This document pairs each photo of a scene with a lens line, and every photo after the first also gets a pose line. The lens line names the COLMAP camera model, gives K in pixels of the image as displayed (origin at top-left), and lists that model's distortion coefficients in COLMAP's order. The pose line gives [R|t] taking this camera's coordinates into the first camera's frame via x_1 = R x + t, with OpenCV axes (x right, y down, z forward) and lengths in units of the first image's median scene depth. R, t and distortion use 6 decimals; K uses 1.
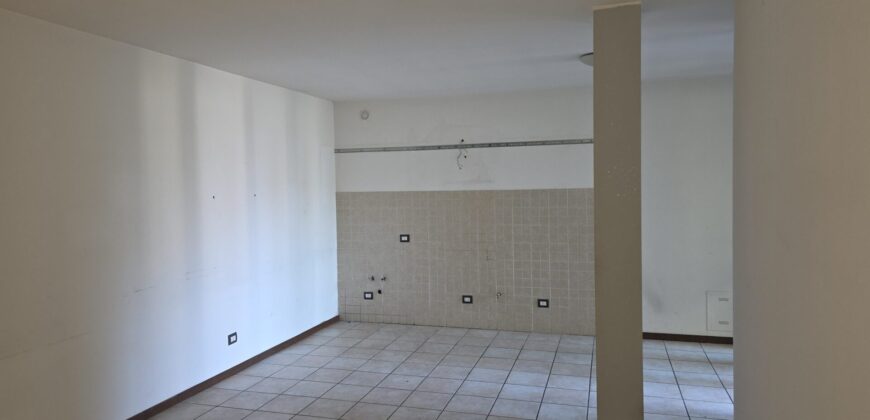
lens RADIAL K [[541.5, 0, 437.4], [0, 541.5, 201.6], [0, 0, 1]] dist [0.148936, -0.135639]
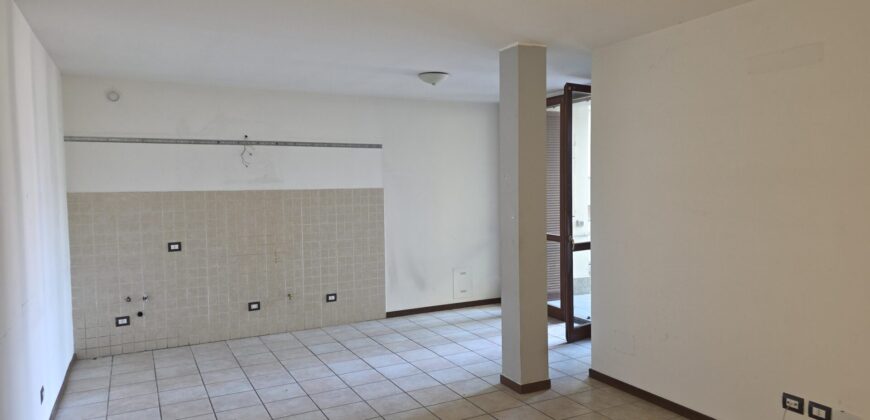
lens RADIAL K [[541.5, 0, 437.4], [0, 541.5, 201.6], [0, 0, 1]] dist [0.148936, -0.135639]
pose [[0.753675, -0.015782, 0.657057, -0.332542], [0.018814, 0.999820, 0.002434, 0.002821], [-0.656978, 0.010528, 0.753837, 0.072846]]
